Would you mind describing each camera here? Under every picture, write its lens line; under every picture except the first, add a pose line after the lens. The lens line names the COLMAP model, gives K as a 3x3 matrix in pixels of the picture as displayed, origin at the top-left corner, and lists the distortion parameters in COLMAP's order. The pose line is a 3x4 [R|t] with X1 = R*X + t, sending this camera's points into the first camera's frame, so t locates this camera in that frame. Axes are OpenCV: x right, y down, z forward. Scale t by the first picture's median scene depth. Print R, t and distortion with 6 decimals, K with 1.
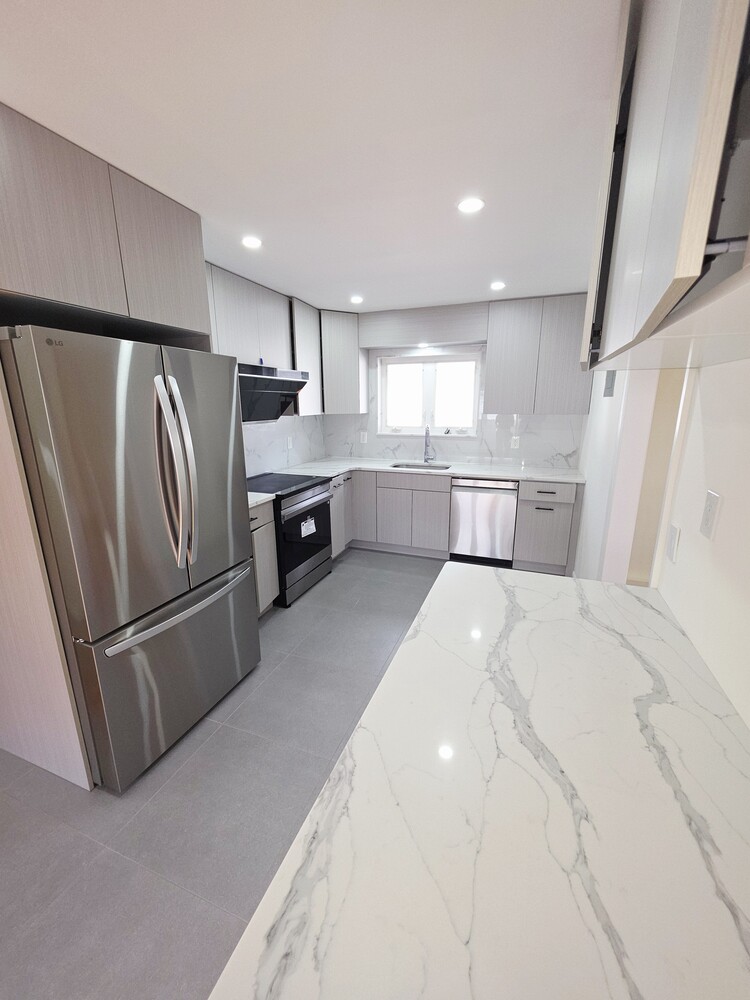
lens RADIAL K [[407.2, 0, 379.8], [0, 407.2, 503.8], [0, 0, 1]] dist [0.010647, -0.000205]
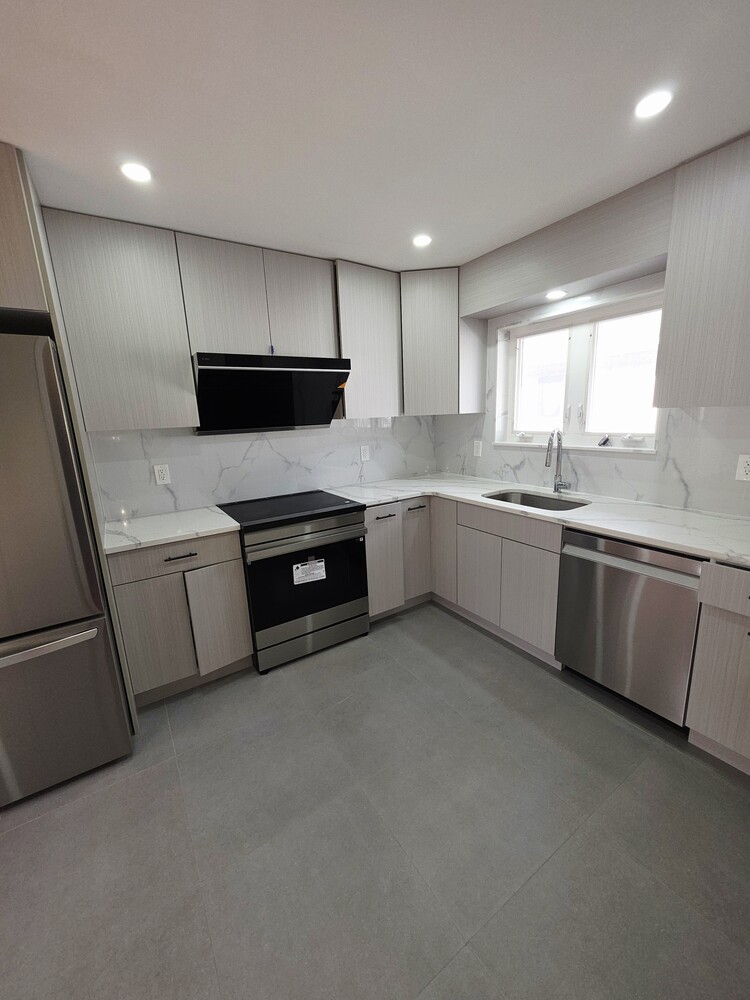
lens RADIAL K [[407.2, 0, 379.8], [0, 407.2, 503.8], [0, 0, 1]] dist [0.010647, -0.000205]
pose [[0.806622, 0.103899, -0.581864, 0.268983], [-0.108886, 0.993701, 0.026491, -0.076562], [0.580951, 0.041989, 0.812855, 0.380222]]
